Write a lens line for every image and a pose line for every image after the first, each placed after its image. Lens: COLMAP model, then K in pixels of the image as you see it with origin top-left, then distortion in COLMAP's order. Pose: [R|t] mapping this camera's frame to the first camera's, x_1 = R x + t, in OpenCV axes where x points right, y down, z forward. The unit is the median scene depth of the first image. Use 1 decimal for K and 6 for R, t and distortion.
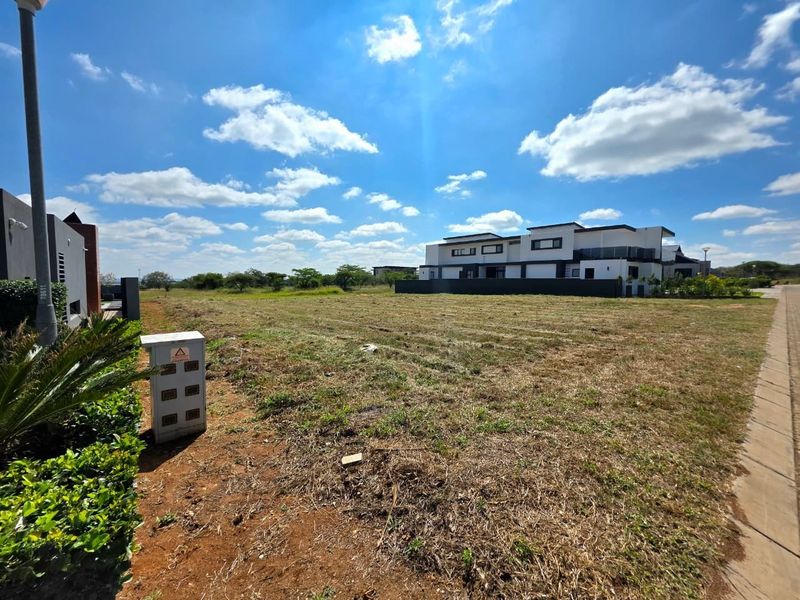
lens RADIAL K [[311.3, 0, 400.0], [0, 311.3, 300.0], [0, 0, 1]] dist [-0.000351, -0.000075]
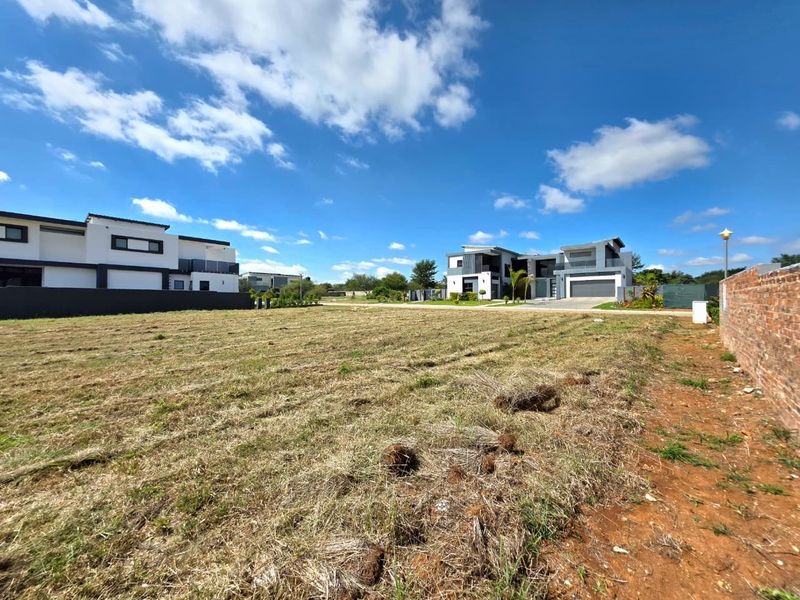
lens RADIAL K [[318.7, 0, 400.0], [0, 318.7, 300.0], [0, 0, 1]] dist [0.000179, -0.000050]
pose [[-0.156982, -0.002099, 0.987599, -0.316022], [0.062009, 0.998004, 0.011978, -0.014625], [-0.985653, 0.063120, -0.156538, 0.416375]]
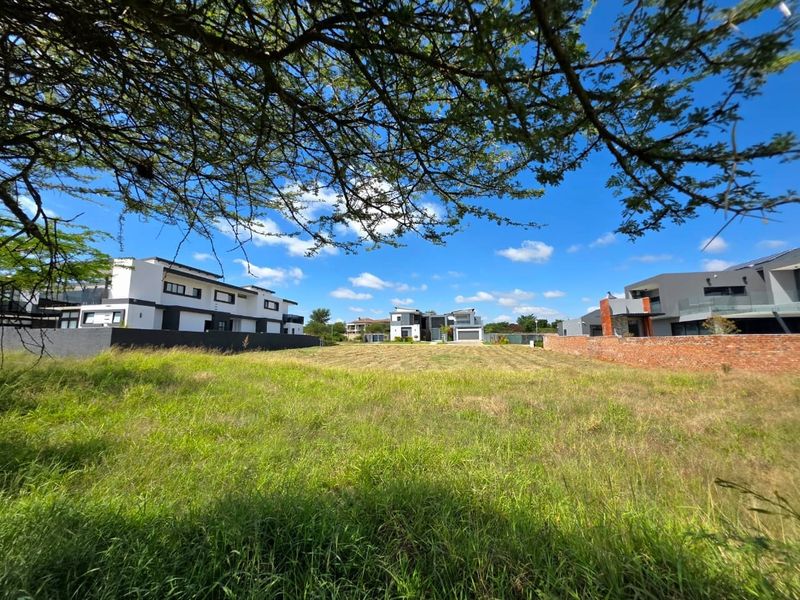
lens RADIAL K [[329.1, 0, 397.8], [0, 329.1, 311.6], [0, 0, 1]] dist [0.000870, 0.000053]
pose [[-0.637474, 0.073012, 0.767005, -0.646712], [0.049929, 0.997322, -0.053439, -0.053672], [-0.768853, 0.004230, -0.639412, 1.170761]]
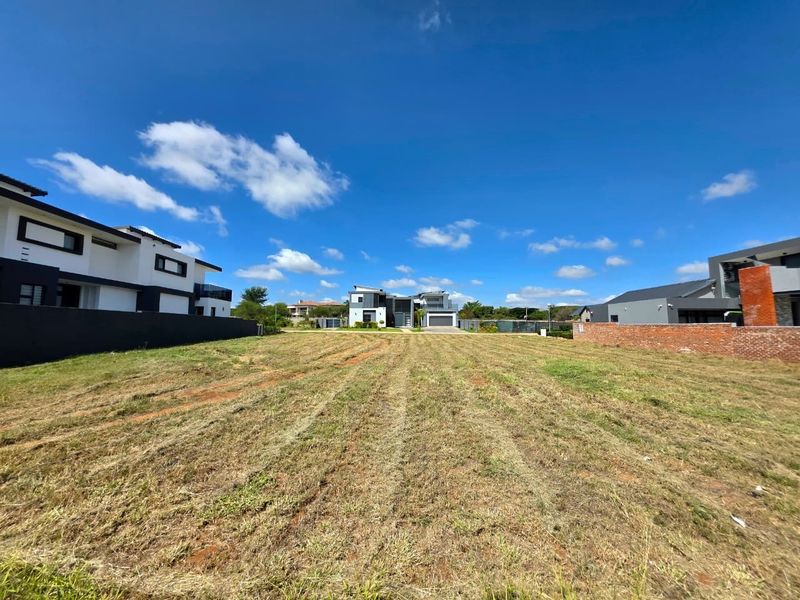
lens RADIAL K [[319.1, 0, 400.0], [0, 319.1, 300.0], [0, 0, 1]] dist [0.013962, -0.000094]
pose [[-0.778704, 0.049493, 0.625437, -0.301789], [0.033116, 0.998736, -0.037802, -0.050013], [-0.626517, -0.008725, -0.779359, 1.014180]]
